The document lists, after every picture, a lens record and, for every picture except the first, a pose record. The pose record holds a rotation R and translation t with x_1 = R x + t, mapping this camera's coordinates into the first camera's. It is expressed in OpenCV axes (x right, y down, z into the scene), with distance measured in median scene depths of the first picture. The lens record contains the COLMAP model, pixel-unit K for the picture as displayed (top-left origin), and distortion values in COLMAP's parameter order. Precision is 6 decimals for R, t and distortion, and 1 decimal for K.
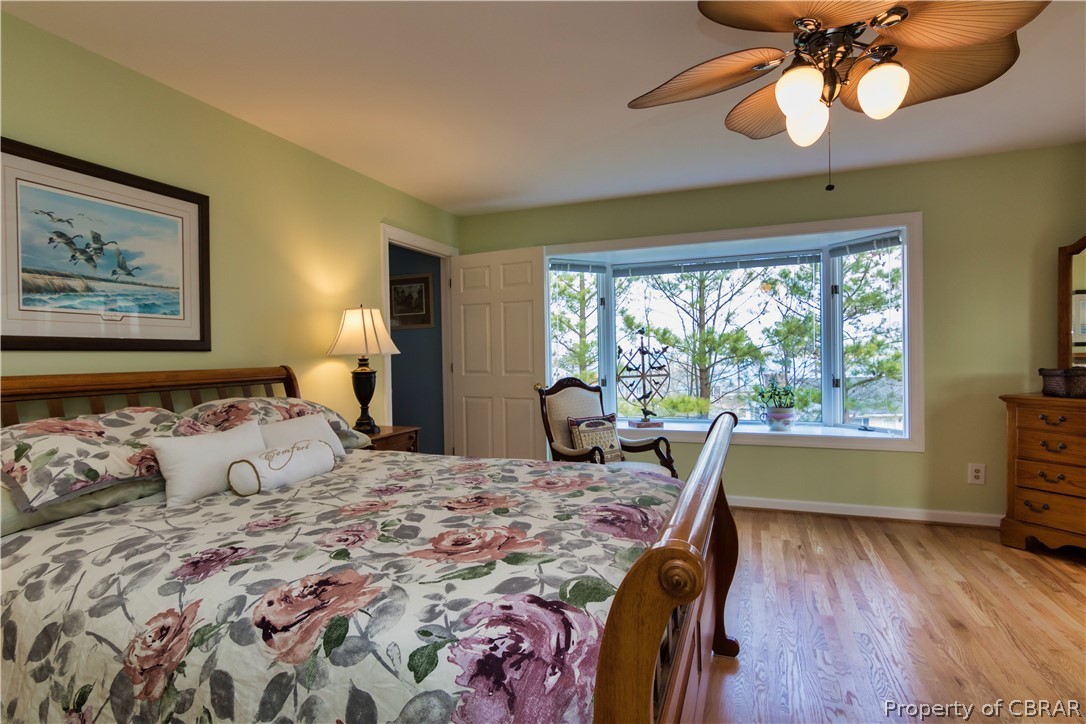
lens RADIAL K [[550.5, 0, 541.2], [0, 550.5, 361.3], [0, 0, 1]] dist [0.001714, -0.000404]
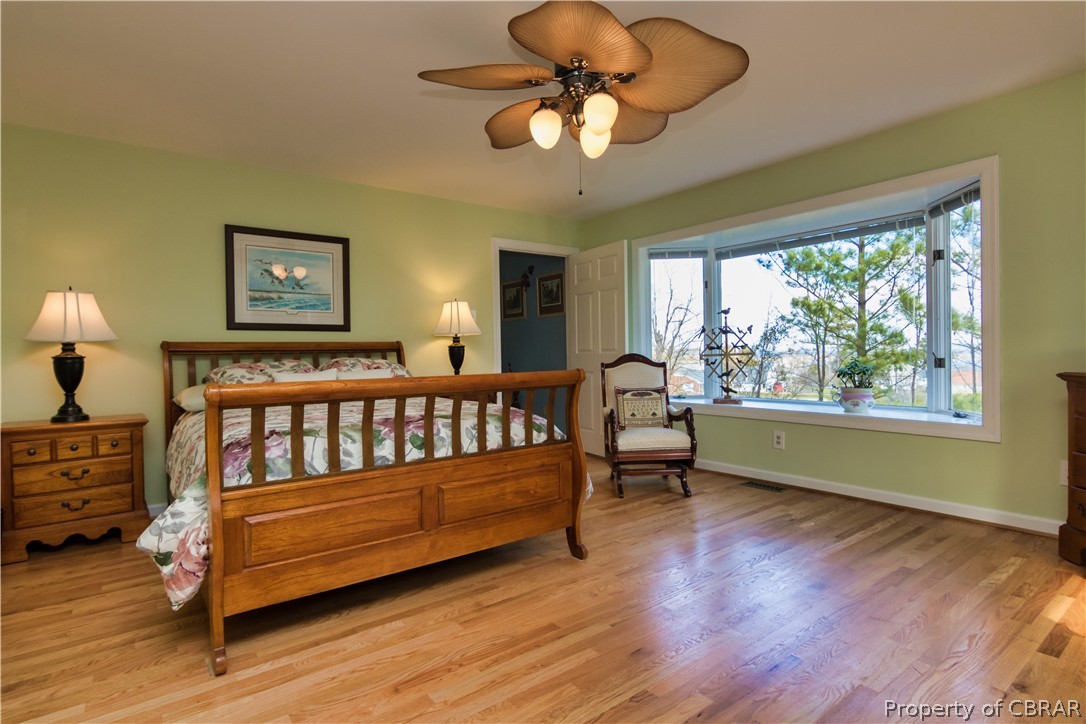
lens RADIAL K [[550.5, 0, 540.3], [0, 550.5, 358.1], [0, 0, 1]] dist [0.001714, -0.000404]
pose [[0.851456, 0.007785, -0.524368, 0.533603], [-0.003583, 0.999953, 0.009027, 0.031486], [0.524414, -0.005807, 0.851444, -0.080097]]
